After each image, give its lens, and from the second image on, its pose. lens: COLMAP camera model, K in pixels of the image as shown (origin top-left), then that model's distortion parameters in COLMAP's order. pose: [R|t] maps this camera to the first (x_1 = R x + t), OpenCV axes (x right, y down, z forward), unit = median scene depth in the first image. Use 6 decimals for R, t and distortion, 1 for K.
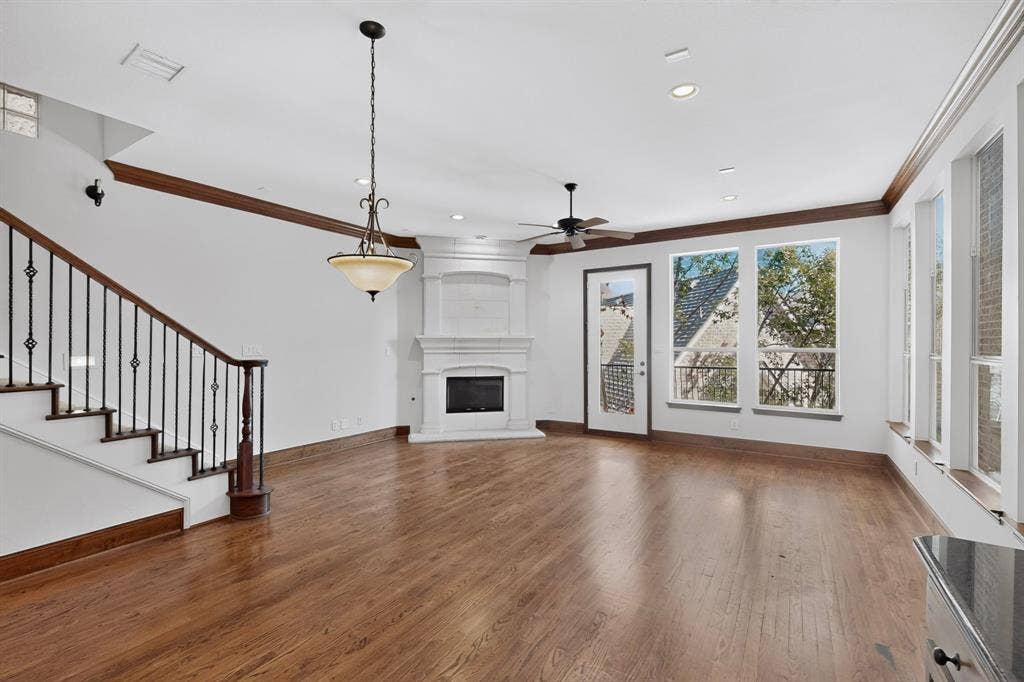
lens RADIAL K [[447.4, 0, 513.1], [0, 447.4, 339.8], [0, 0, 1]] dist [0.003681, -0.000059]
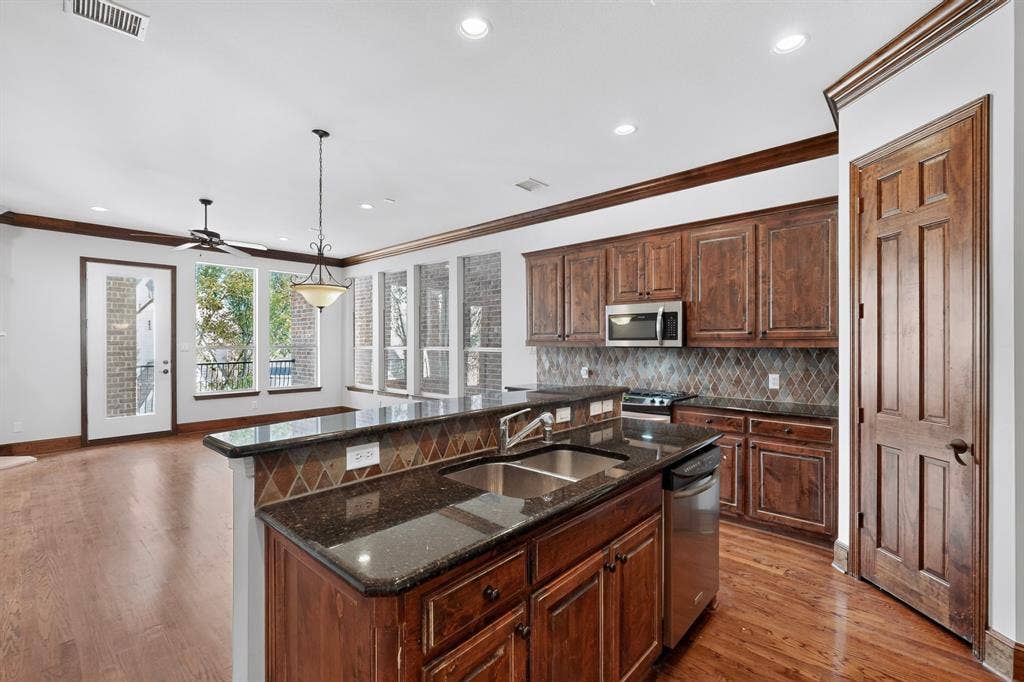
lens RADIAL K [[447.4, 0, 513.7], [0, 447.4, 341.6], [0, 0, 1]] dist [0.003681, -0.000059]
pose [[0.173650, 0.002371, 0.984805, -0.564811], [-0.005898, 0.999982, -0.001368, 0.002954], [-0.984790, -0.005571, 0.173661, 0.032322]]
